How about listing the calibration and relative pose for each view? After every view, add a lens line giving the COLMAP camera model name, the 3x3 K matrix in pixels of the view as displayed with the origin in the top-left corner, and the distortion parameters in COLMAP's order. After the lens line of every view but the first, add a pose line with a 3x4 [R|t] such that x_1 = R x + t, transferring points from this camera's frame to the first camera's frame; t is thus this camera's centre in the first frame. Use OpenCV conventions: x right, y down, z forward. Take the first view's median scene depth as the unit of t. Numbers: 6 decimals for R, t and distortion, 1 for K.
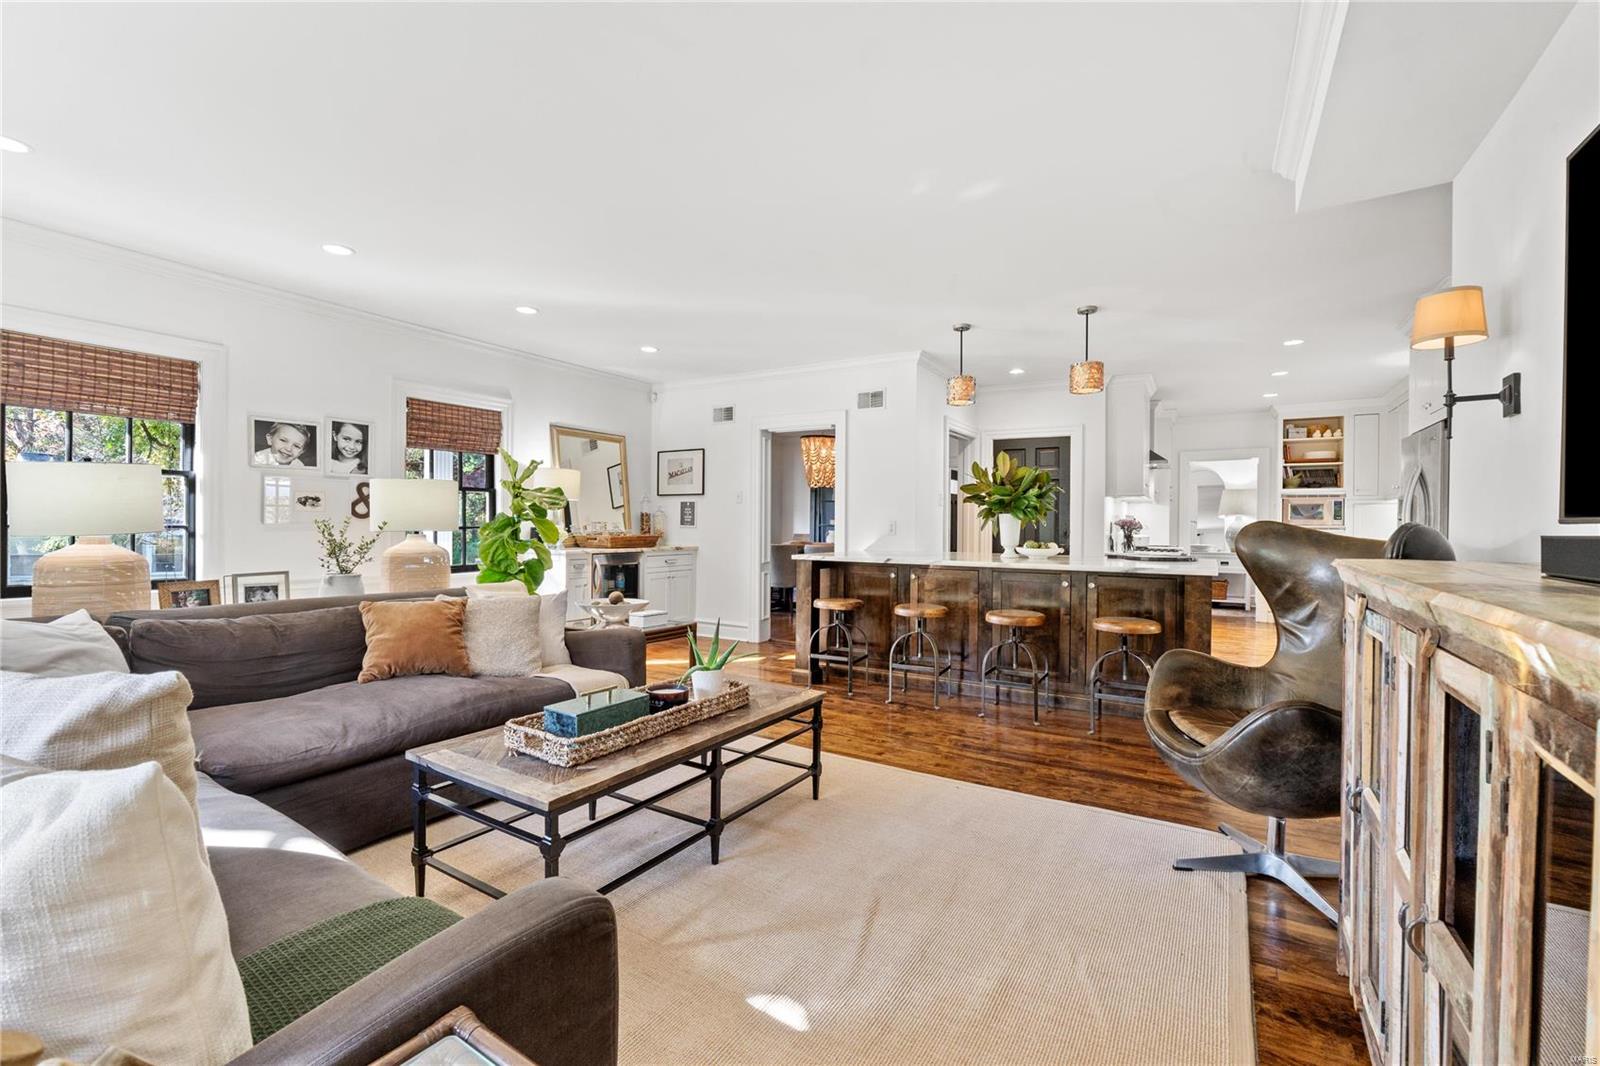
lens RADIAL K [[686.5, 0, 796.0], [0, 686.5, 528.6], [0, 0, 1]] dist [-0.003883, 0.000260]
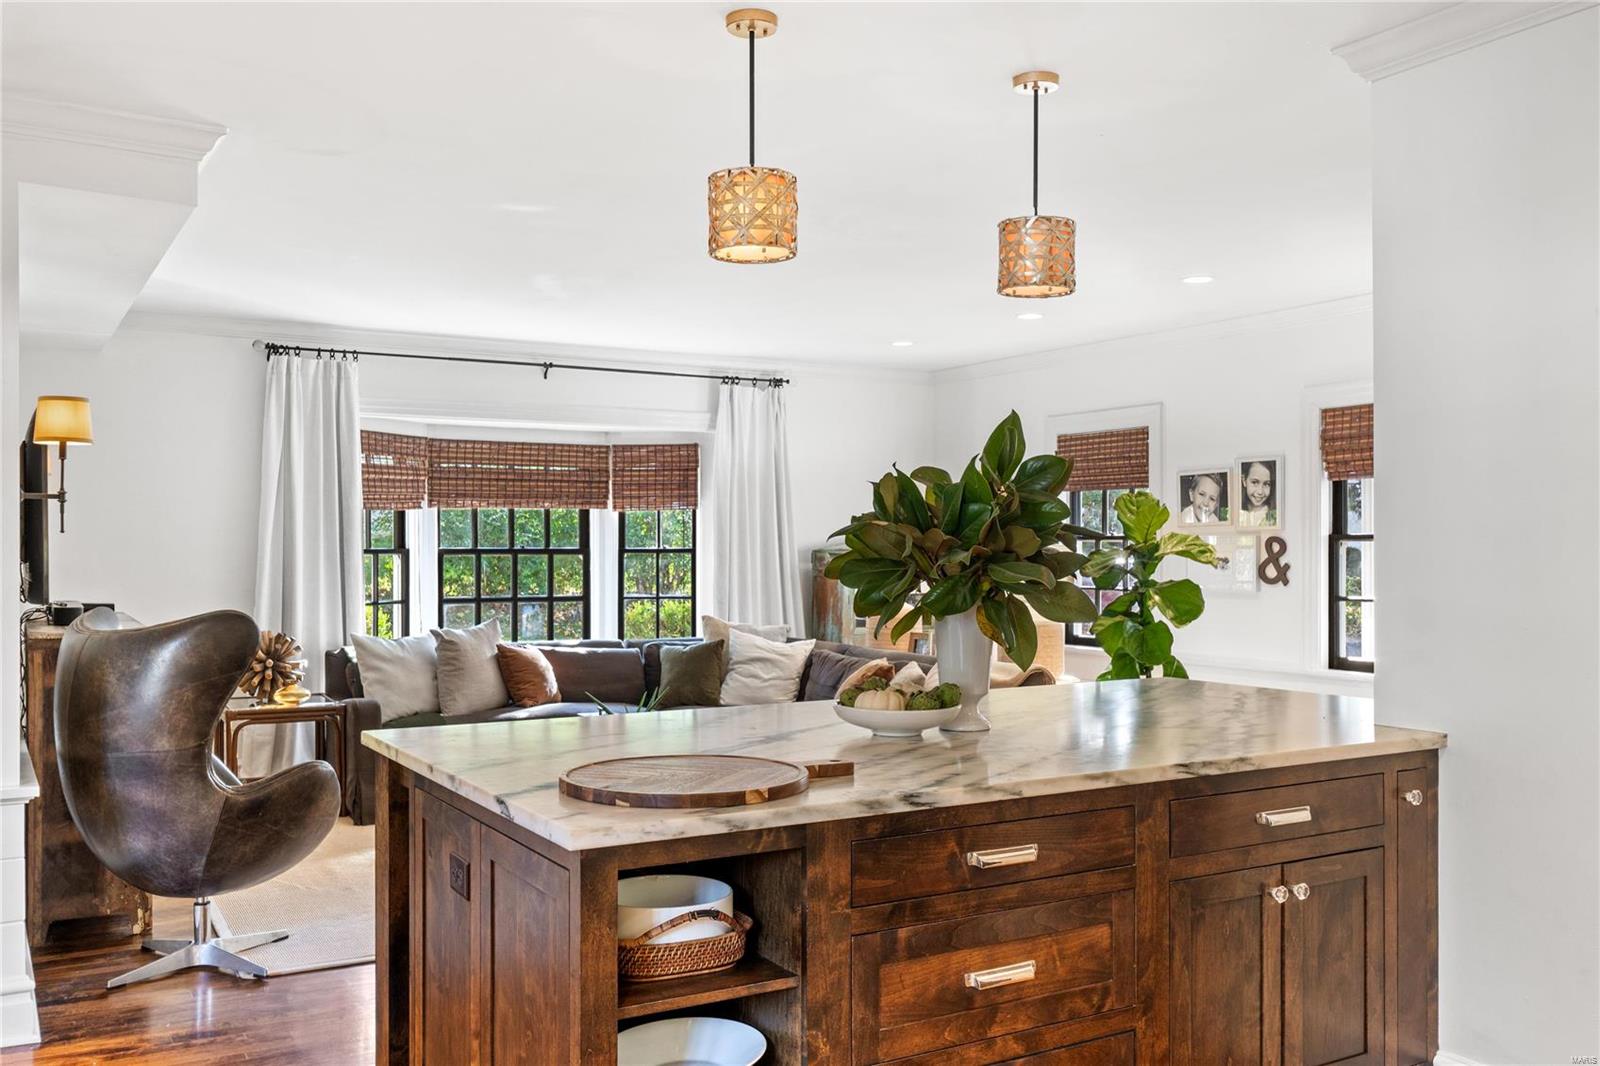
lens RADIAL K [[1393.5, 0, 795.8], [0, 1393.5, 543.0], [0, 0, 1]] dist [0.034132, 0.003387]
pose [[-0.472964, -0.013267, -0.880982, 1.137460], [-0.008152, 0.999910, -0.010681, -0.046133], [0.881044, 0.002130, -0.473029, 1.476531]]
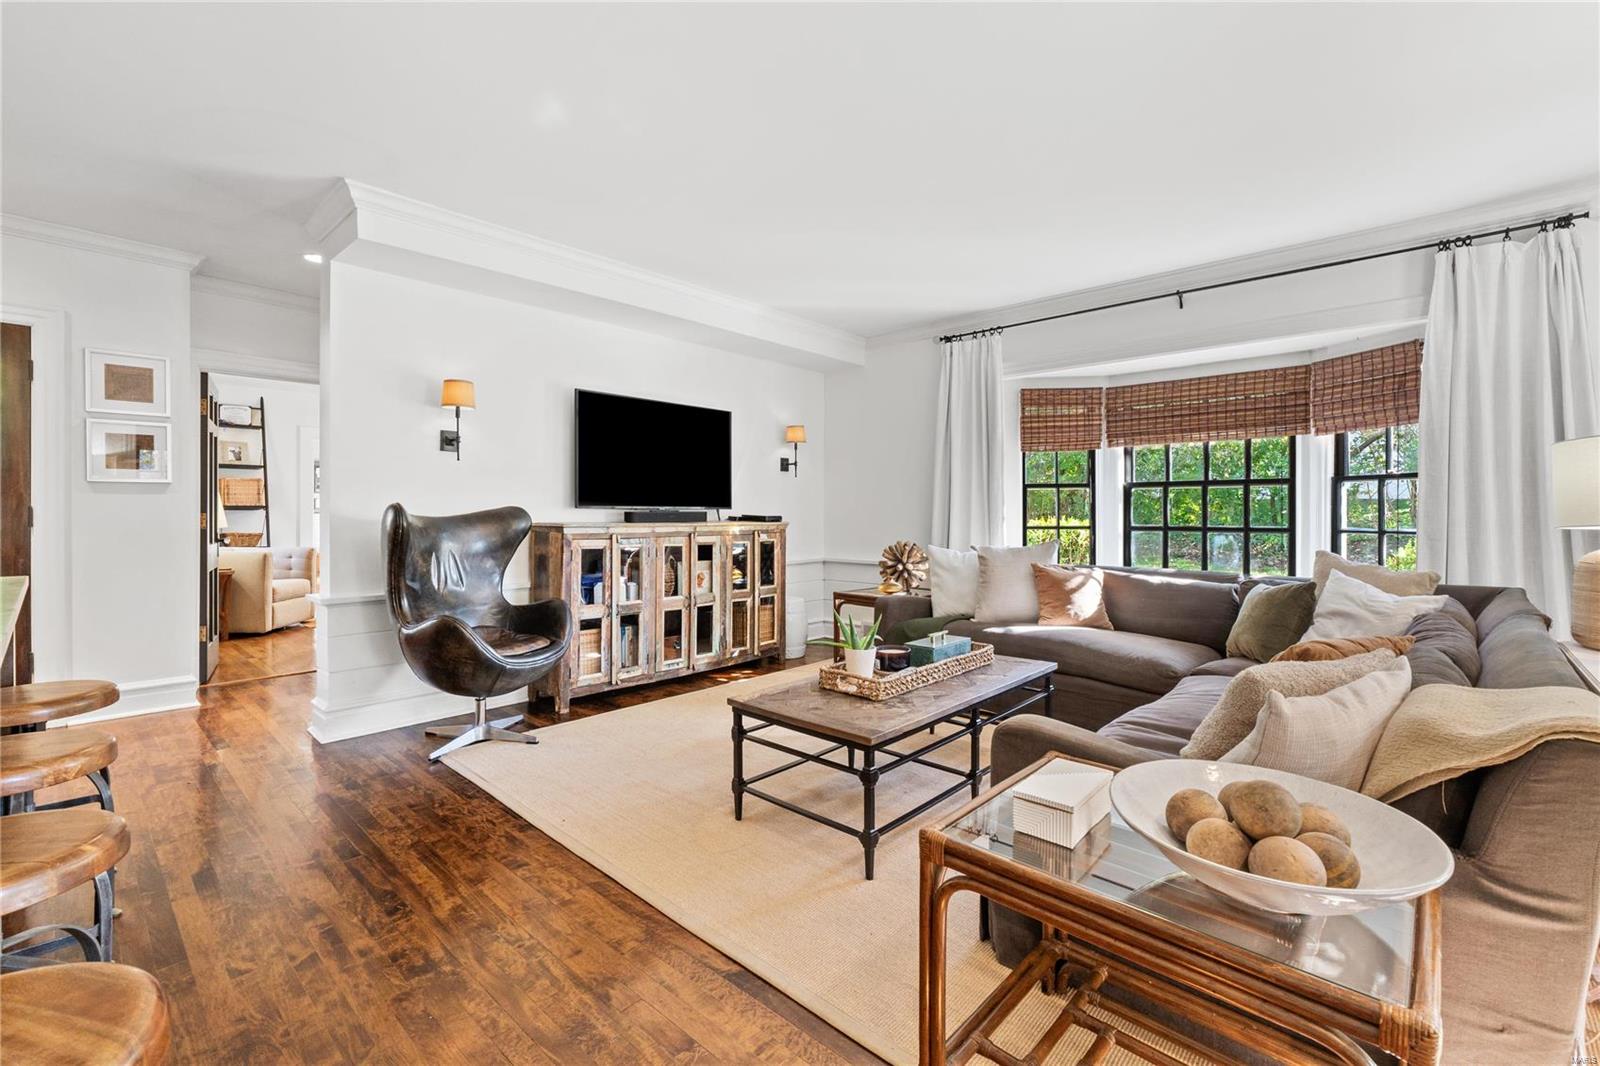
lens RADIAL K [[686.5, 0, 813.2], [0, 686.5, 517.6], [0, 0, 1]] dist [-0.003883, 0.000260]
pose [[-0.985348, -0.012113, 0.170128, -0.145625], [-0.009931, 0.999857, 0.013672, -0.004685], [-0.170269, 0.011782, -0.985327, 1.273480]]
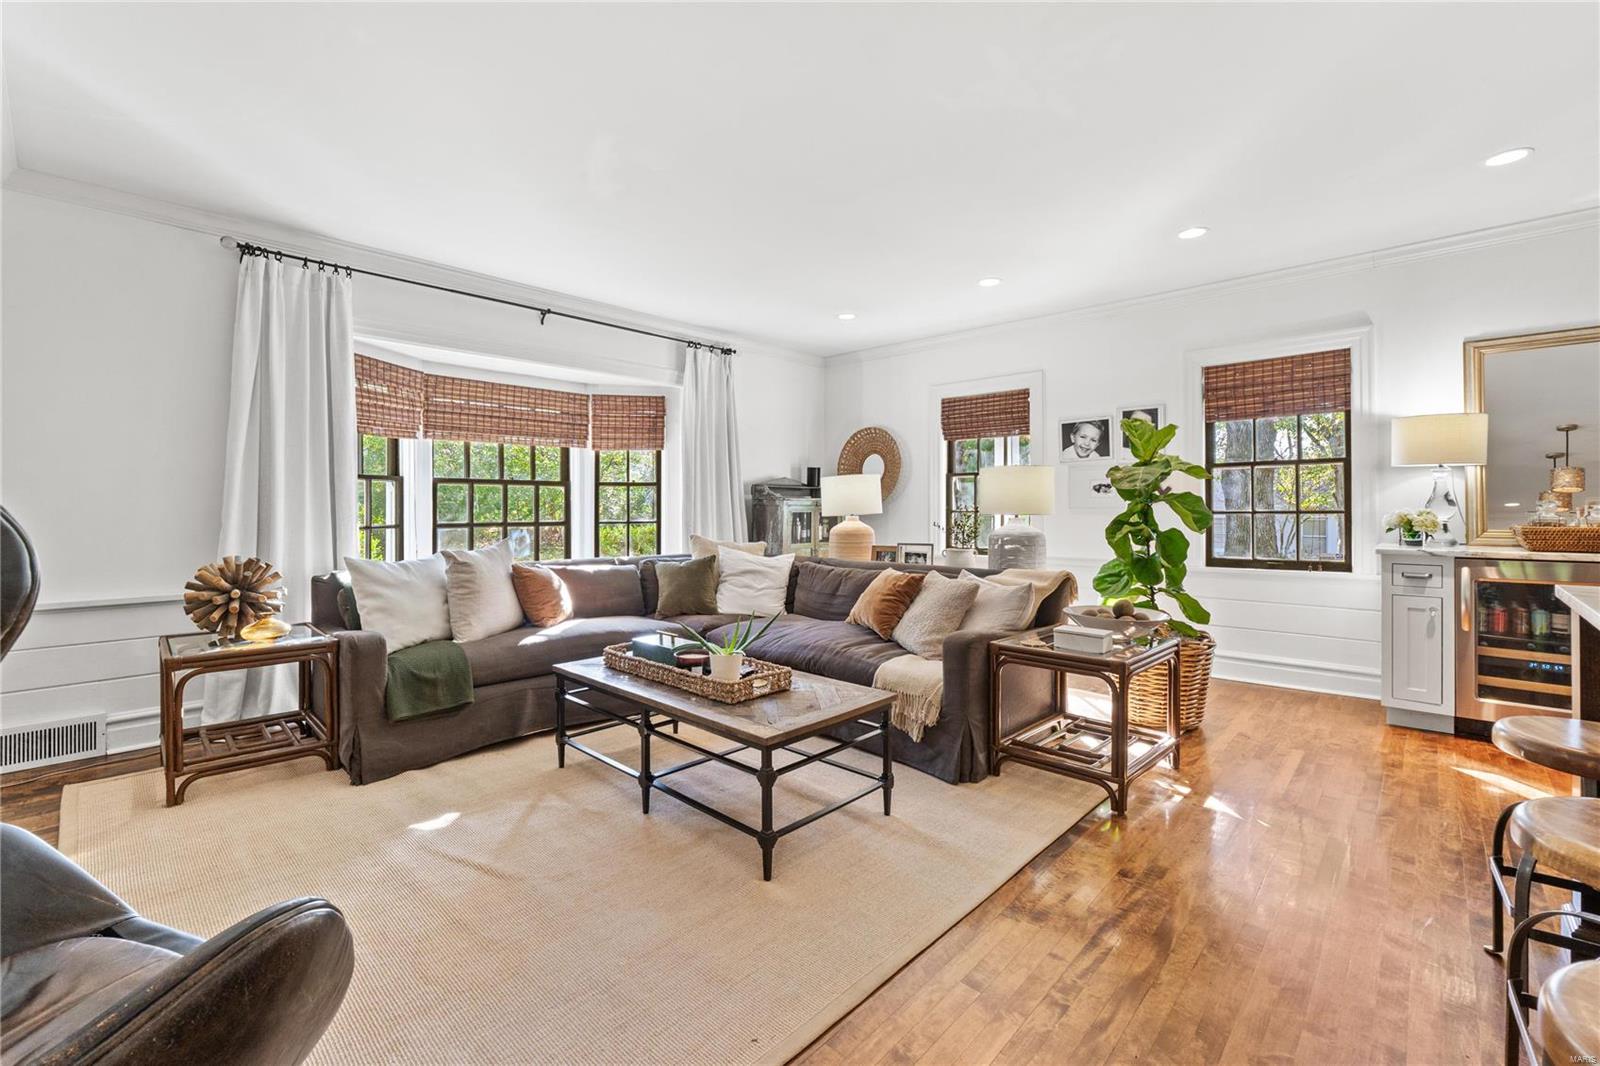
lens RADIAL K [[686.5, 0, 805.6], [0, 686.5, 502.8], [0, 0, 1]] dist [-0.003883, 0.000260]
pose [[-0.195203, -0.017246, -0.980611, 0.511096], [-0.003059, 0.999851, -0.016975, 0.003907], [0.980758, -0.000314, -0.195227, 0.815513]]
